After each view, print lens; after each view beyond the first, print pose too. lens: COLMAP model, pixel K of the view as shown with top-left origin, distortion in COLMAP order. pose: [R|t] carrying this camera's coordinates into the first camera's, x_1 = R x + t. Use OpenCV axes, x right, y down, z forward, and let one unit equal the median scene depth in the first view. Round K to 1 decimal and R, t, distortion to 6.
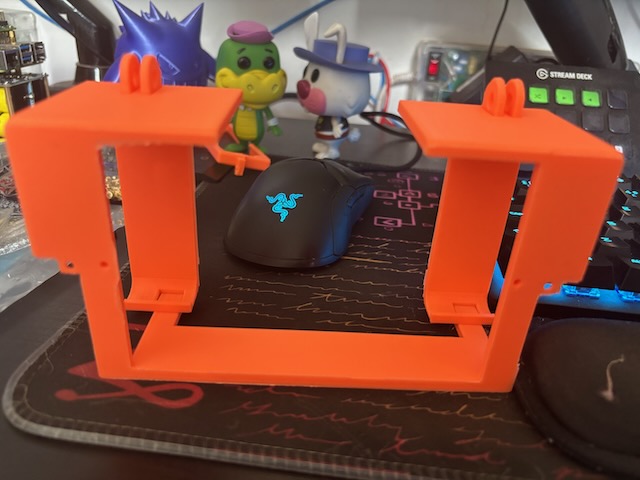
lens RADIAL K [[521.4, 0, 322.9], [0, 521.4, 238.8], [0, 0, 1]] dist [0.012259, 0.009355]
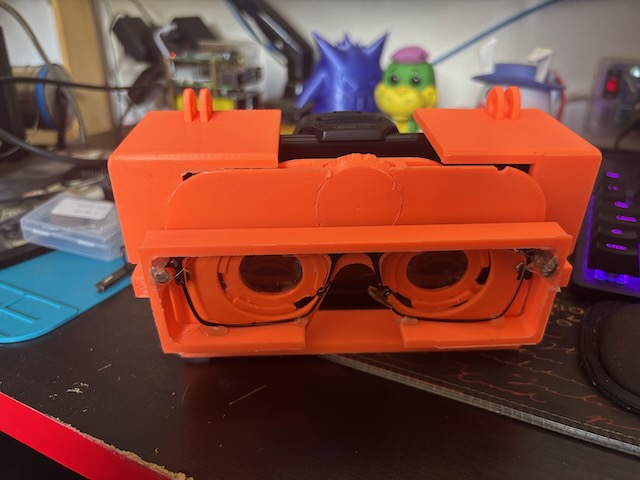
lens RADIAL K [[525.3, 0, 319.1], [0, 525.3, 240.6], [0, 0, 1]] dist [-0.019783, -0.005138]
pose [[0.931114, 0.101006, -0.350462, 0.164815], [-0.109969, 0.993919, -0.005712, 0.076041], [0.347754, 0.043859, 0.936560, -0.246090]]
